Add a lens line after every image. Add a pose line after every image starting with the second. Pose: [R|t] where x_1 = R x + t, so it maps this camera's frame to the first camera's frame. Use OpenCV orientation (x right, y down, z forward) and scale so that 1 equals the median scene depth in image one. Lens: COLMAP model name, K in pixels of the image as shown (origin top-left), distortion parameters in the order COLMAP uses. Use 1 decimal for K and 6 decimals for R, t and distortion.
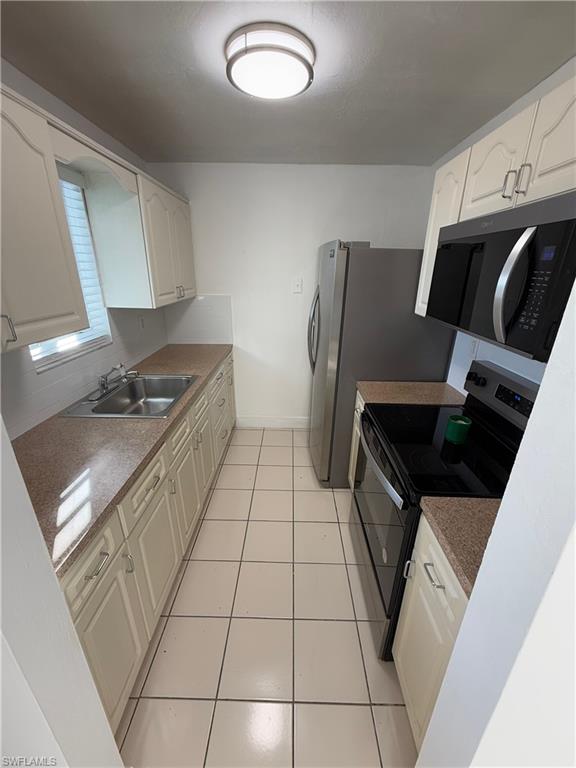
lens RADIAL K [[305.9, 0, 289.1], [0, 305.9, 384.3], [0, 0, 1]] dist [0.002920, 0.000119]
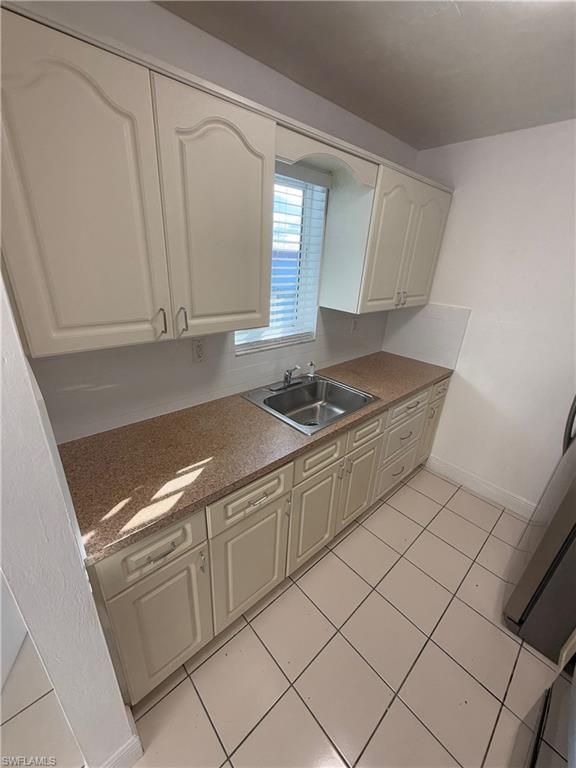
lens RADIAL K [[305.9, 0, 285.8], [0, 305.9, 384.5], [0, 0, 1]] dist [0.002920, 0.000119]
pose [[0.682312, 0.303055, -0.665288, 0.093780], [-0.298811, 0.946151, 0.124538, -0.107187], [0.667205, 0.113822, 0.736126, 0.225892]]
